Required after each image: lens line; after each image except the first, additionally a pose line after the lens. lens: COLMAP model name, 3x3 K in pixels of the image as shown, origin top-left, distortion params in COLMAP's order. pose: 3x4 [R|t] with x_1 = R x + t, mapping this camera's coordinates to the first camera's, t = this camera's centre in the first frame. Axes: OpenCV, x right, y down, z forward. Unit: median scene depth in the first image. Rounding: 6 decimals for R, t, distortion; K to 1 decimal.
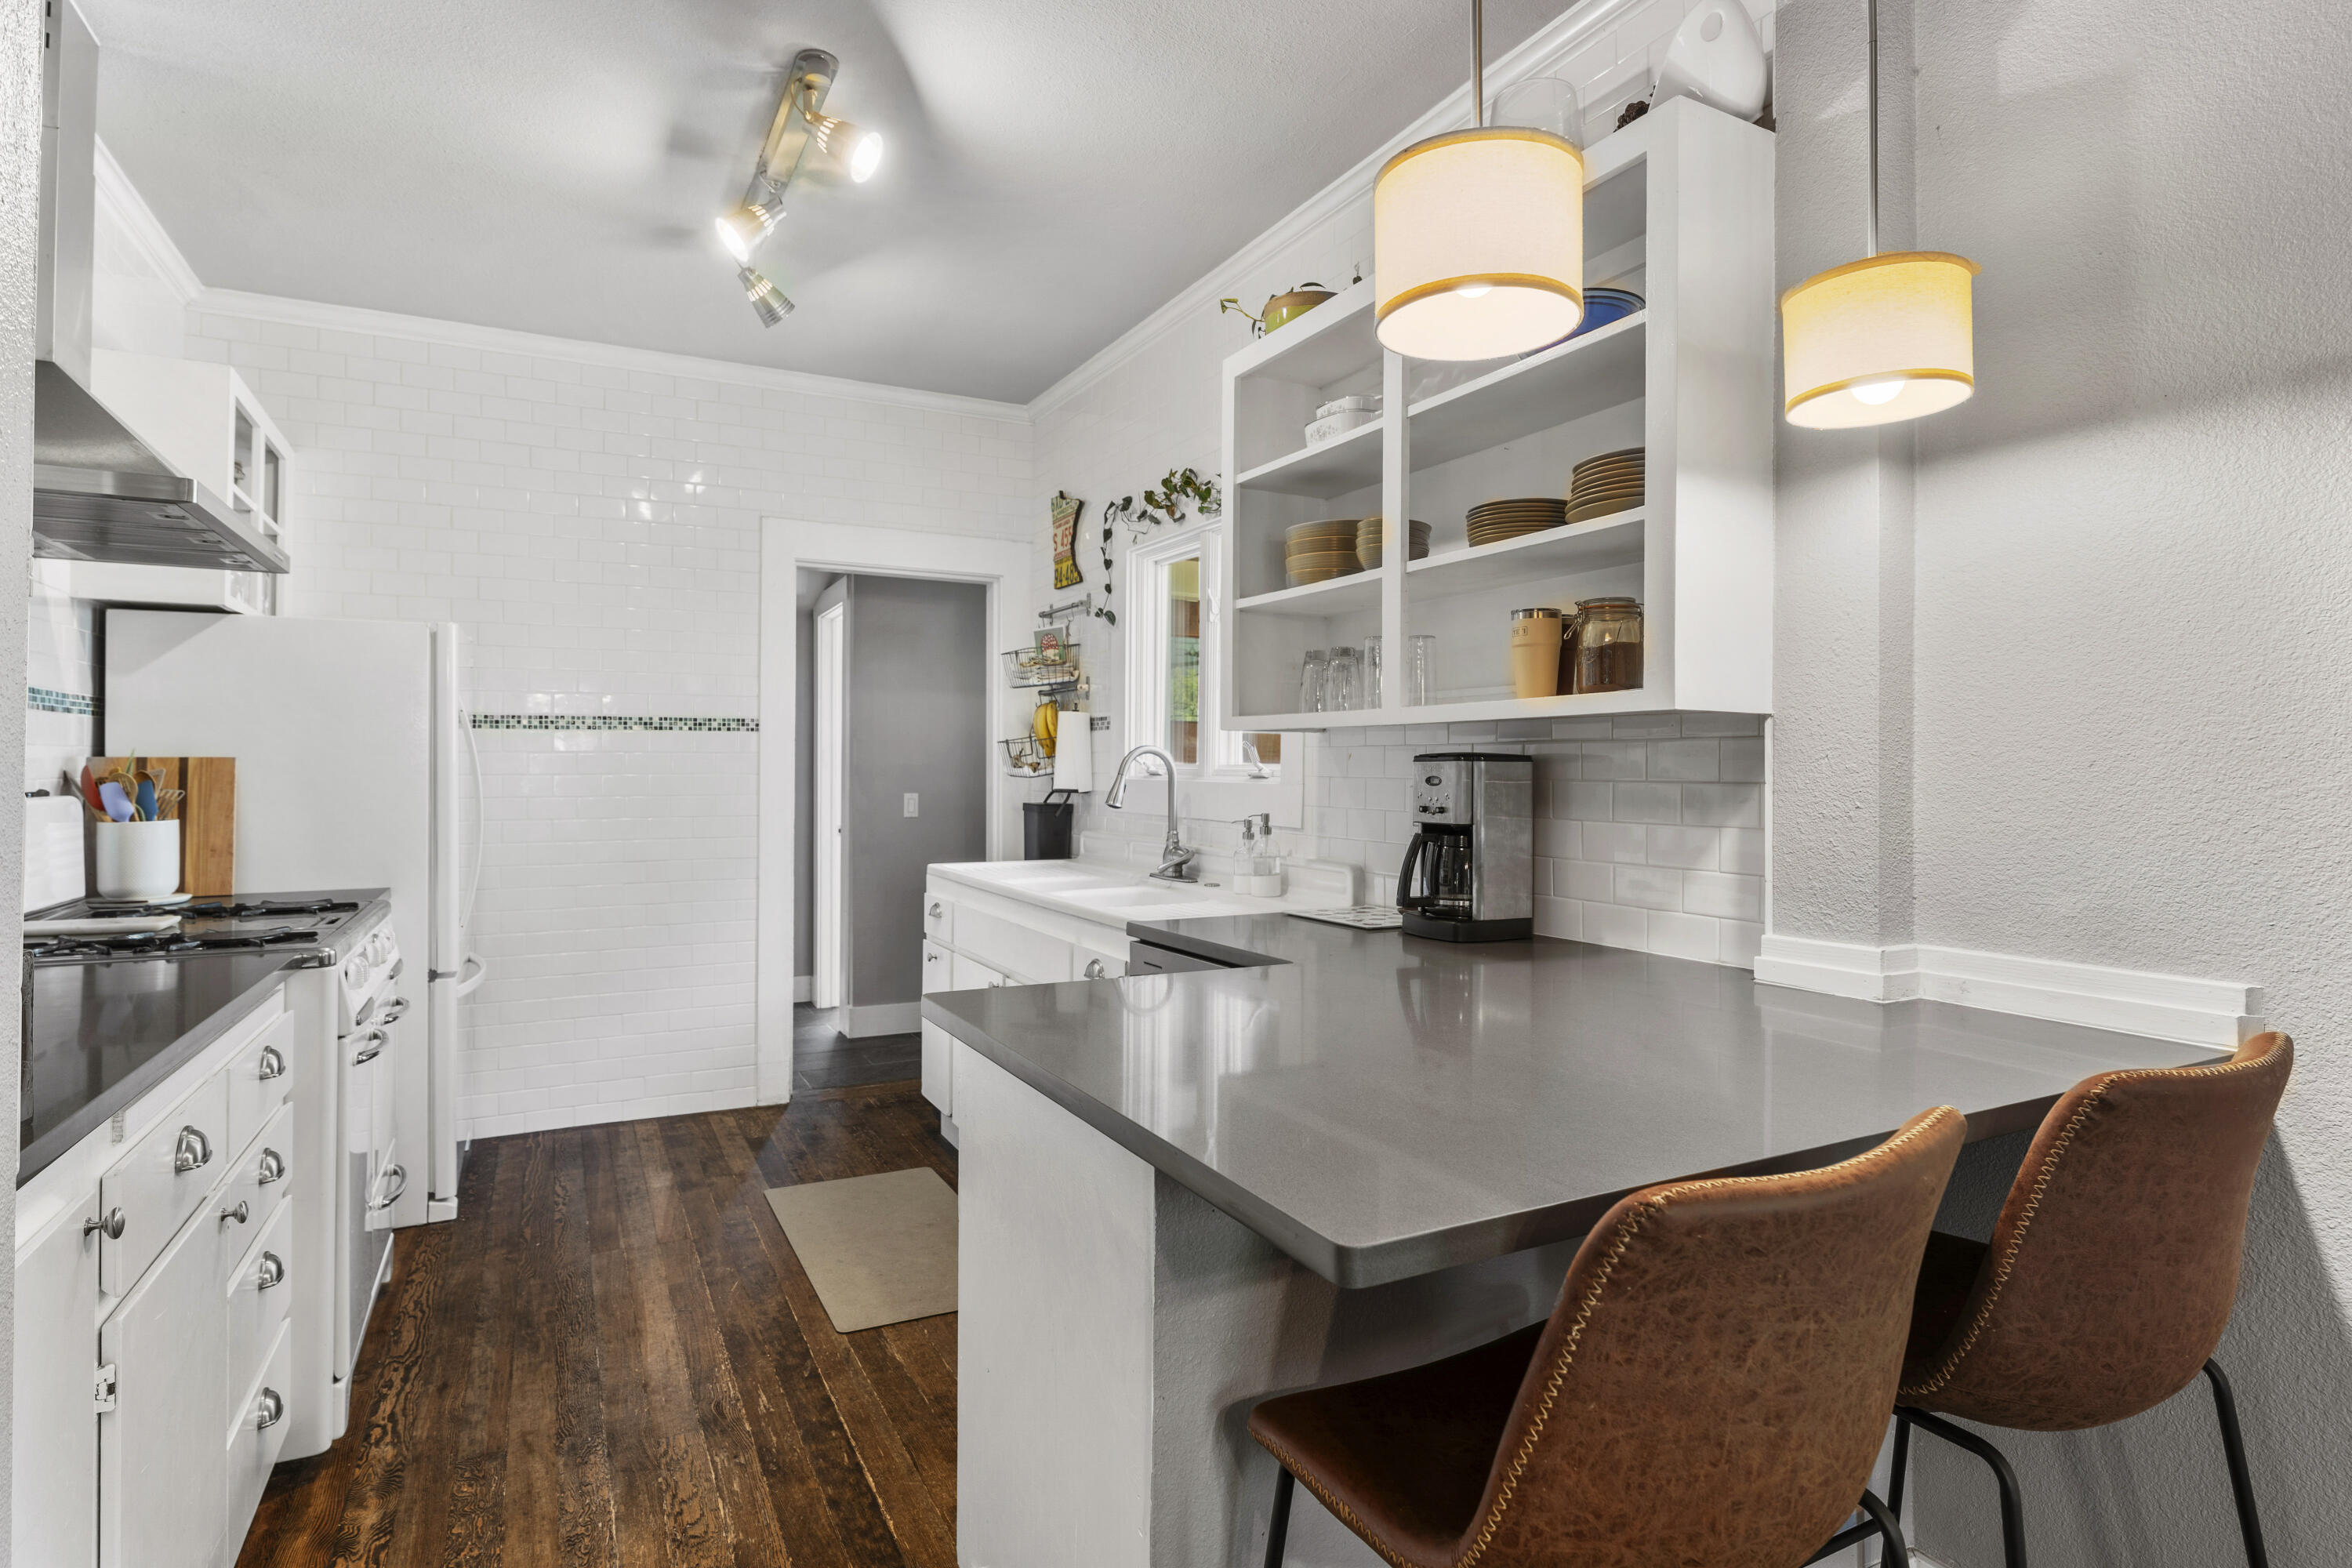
lens RADIAL K [[1232.0, 0, 1179.1], [0, 1232.0, 754.3], [0, 0, 1]] dist [-0.014236, -0.000385]
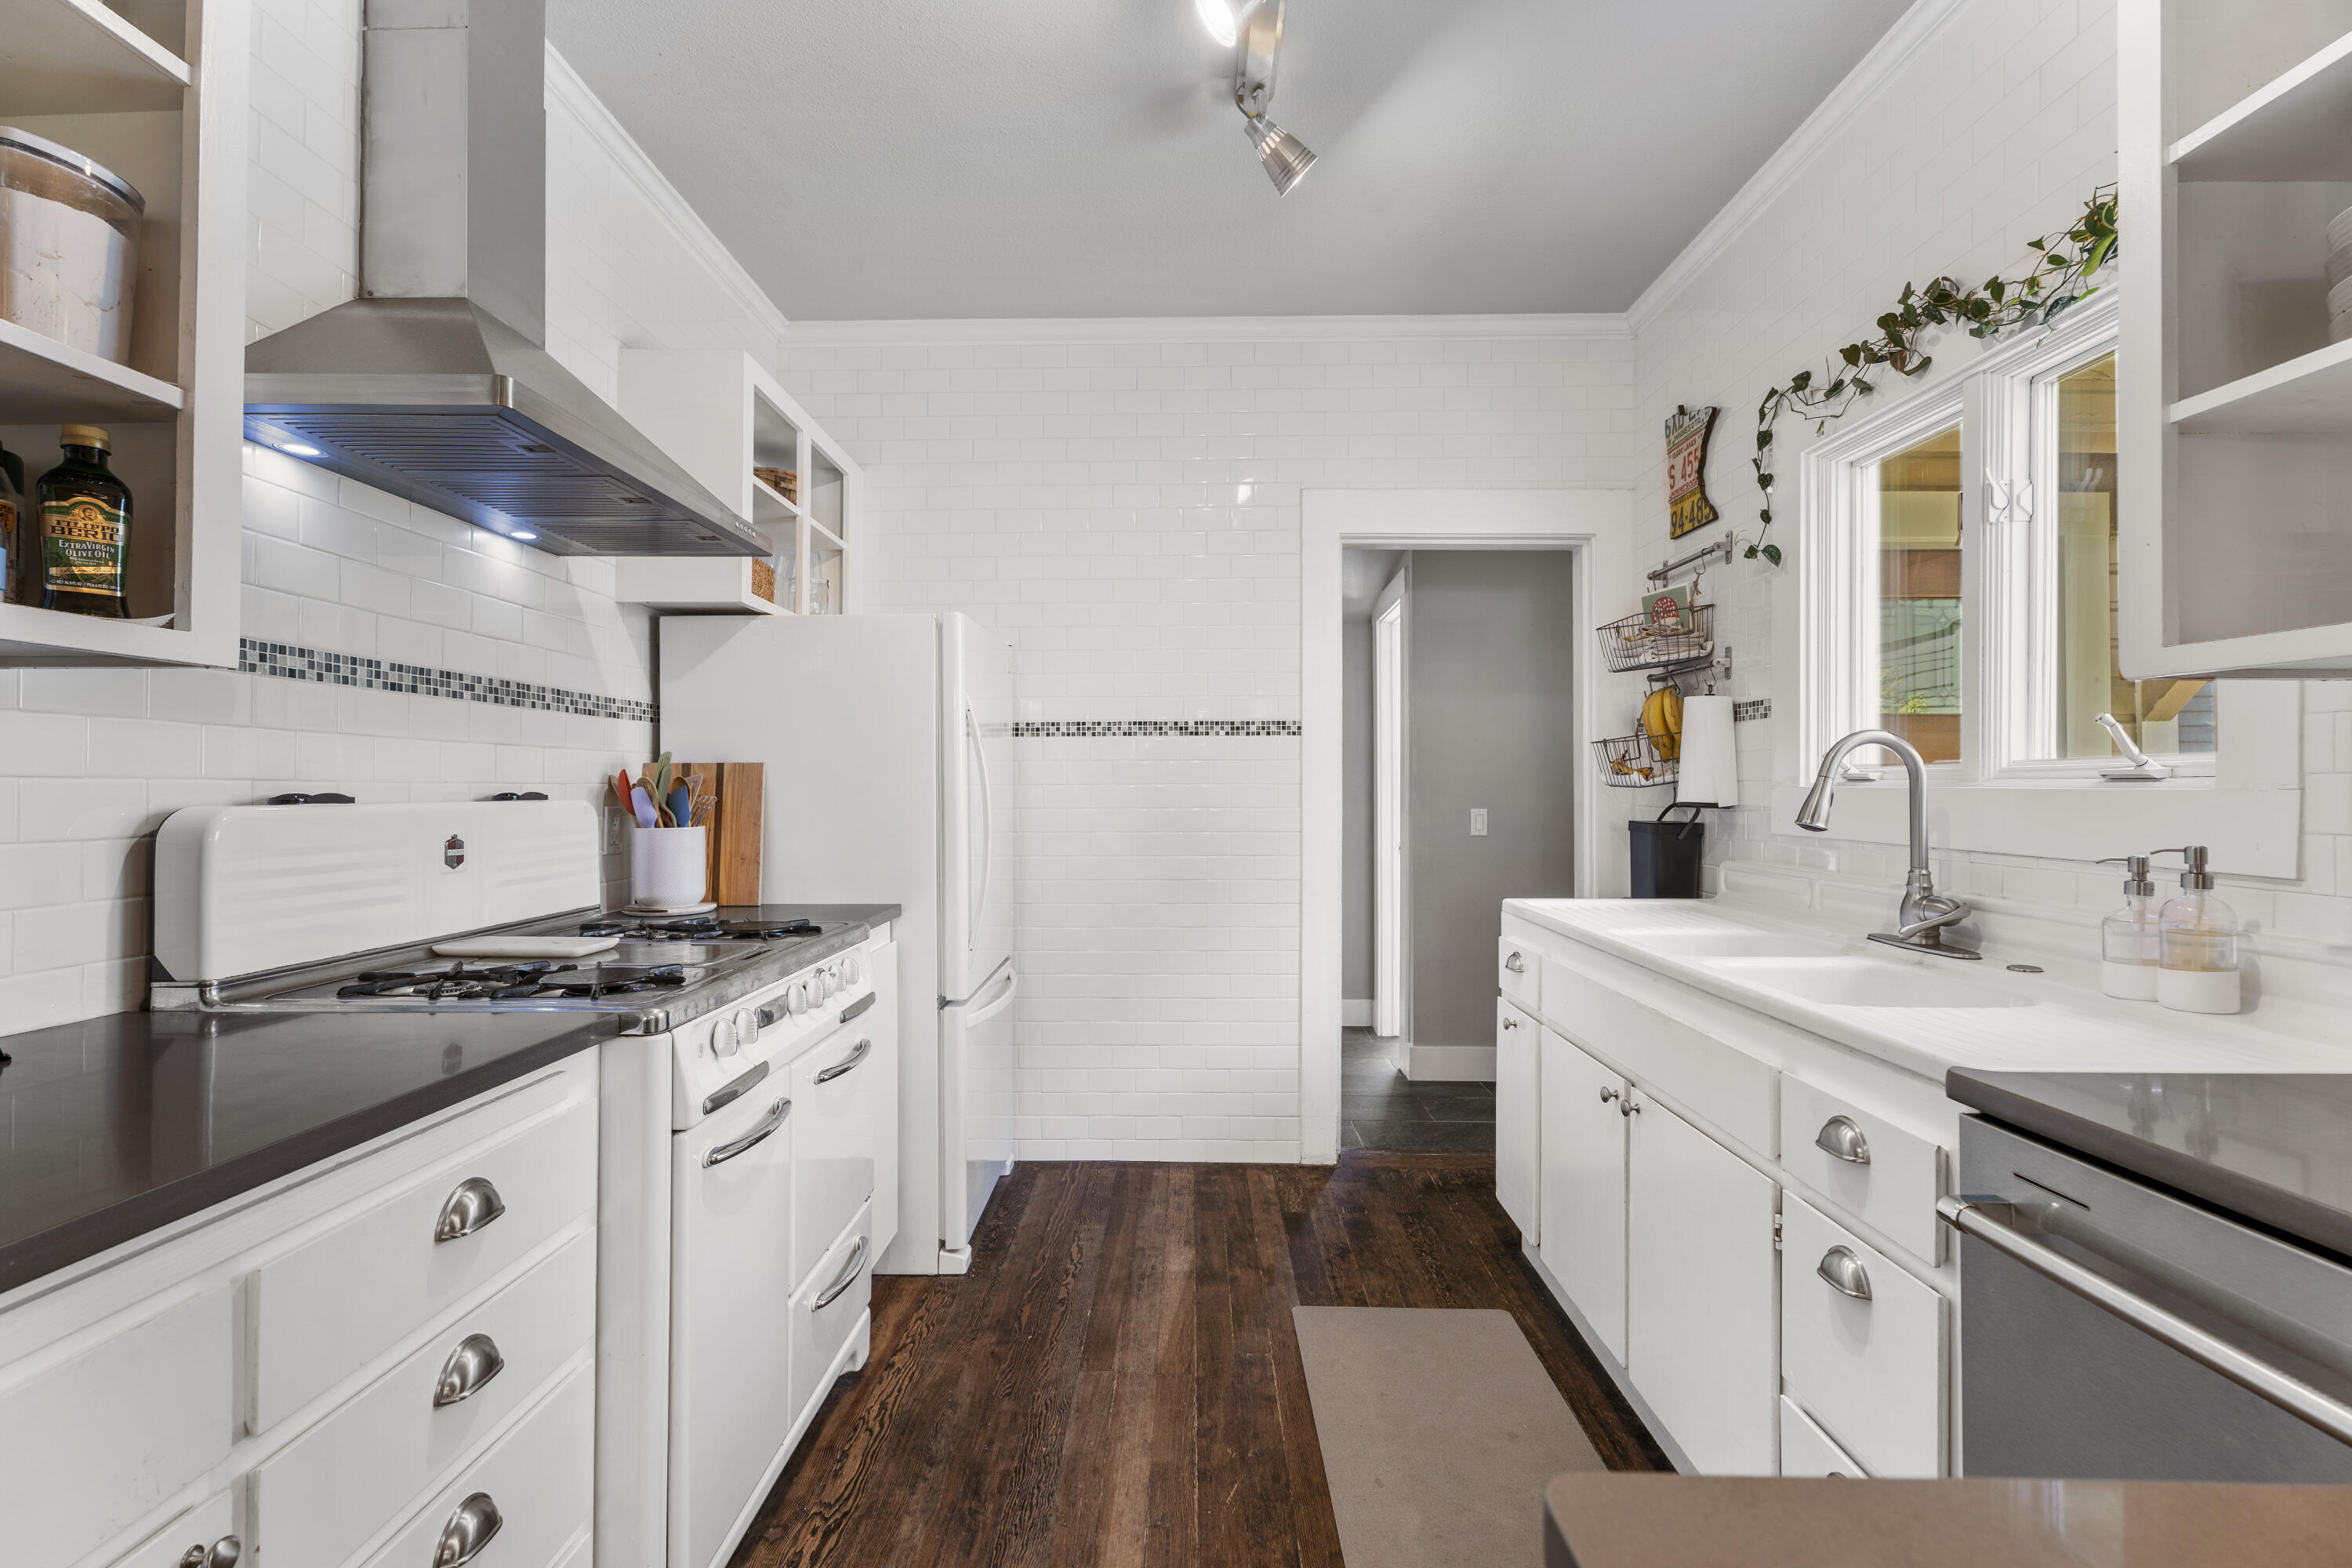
lens RADIAL K [[1051.1, 0, 1159.1], [0, 1051.1, 781.1], [0, 0, 1]] dist [-0.000020, -0.002891]
pose [[0.874651, -0.004946, -0.484728, -0.087666], [0.006067, 0.999981, 0.000744, 0.016662], [0.484716, -0.003592, 0.874664, 0.385868]]
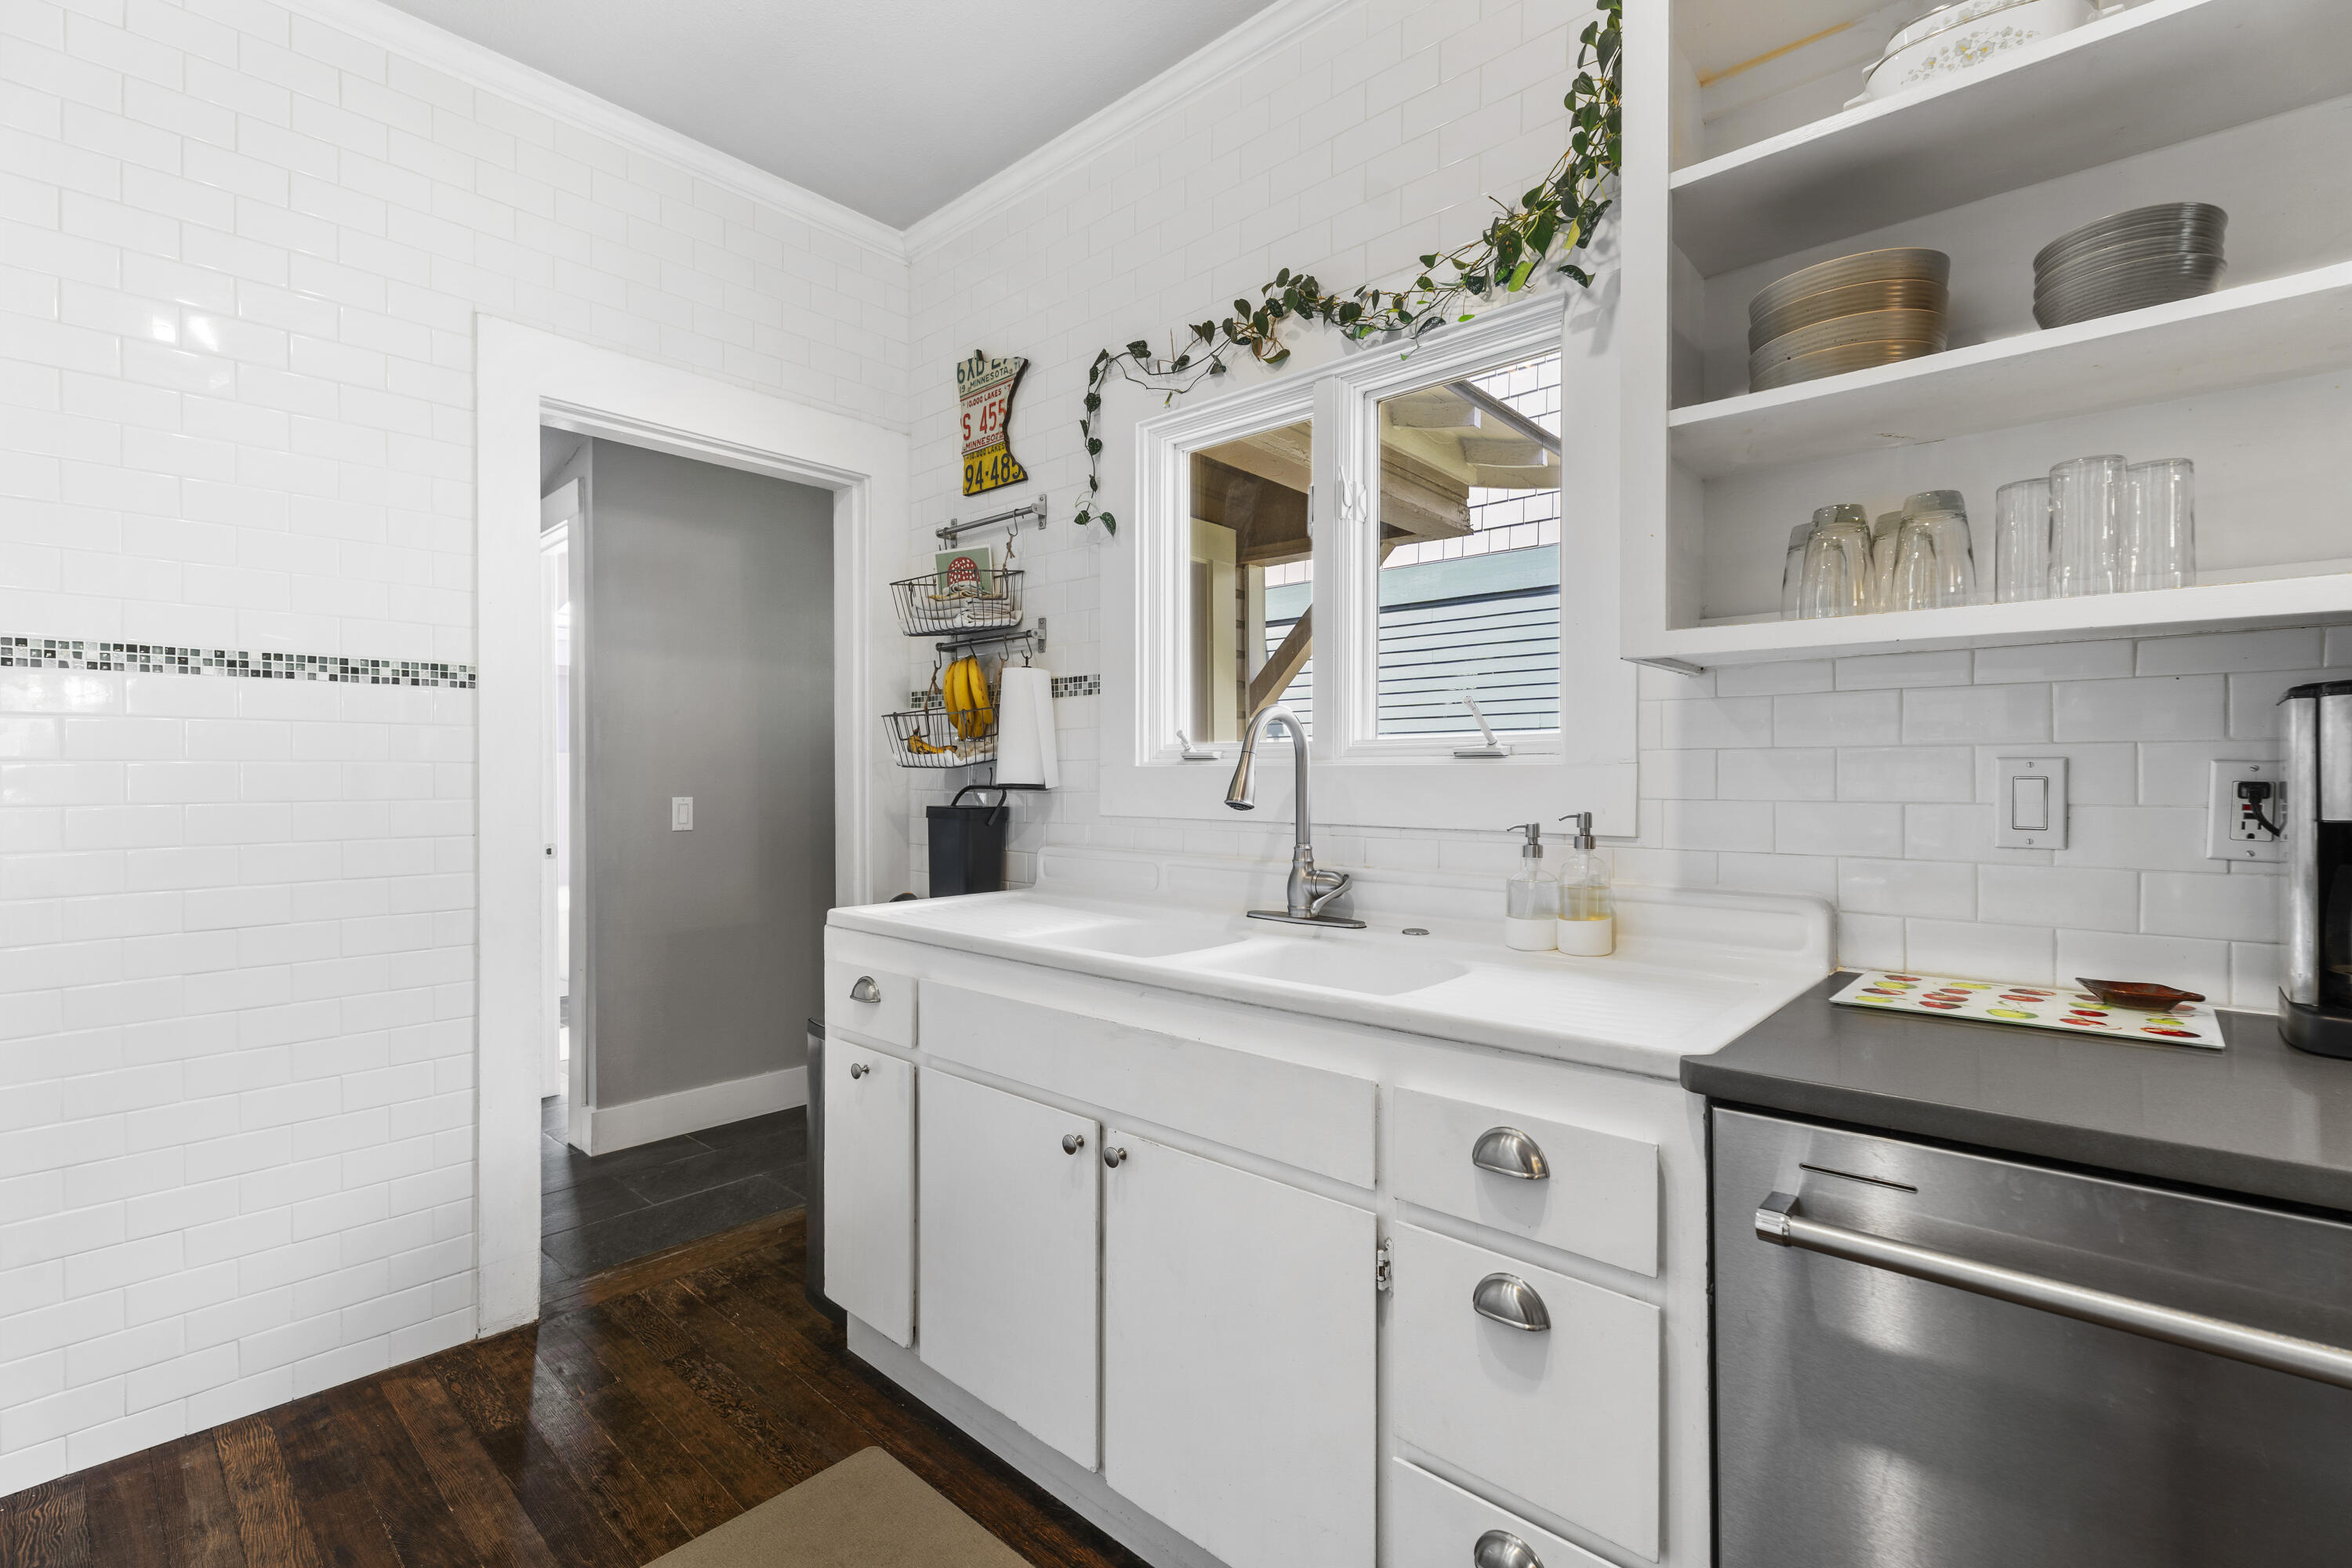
lens RADIAL K [[1051.1, 0, 1172.7], [0, 1051.1, 778.0], [0, 0, 1]] dist [-0.000020, -0.002891]
pose [[0.938407, -0.005523, 0.345488, -0.267584], [0.001561, 0.999930, 0.011747, 0.023423], [-0.345529, -0.010484, 0.938350, 0.556038]]
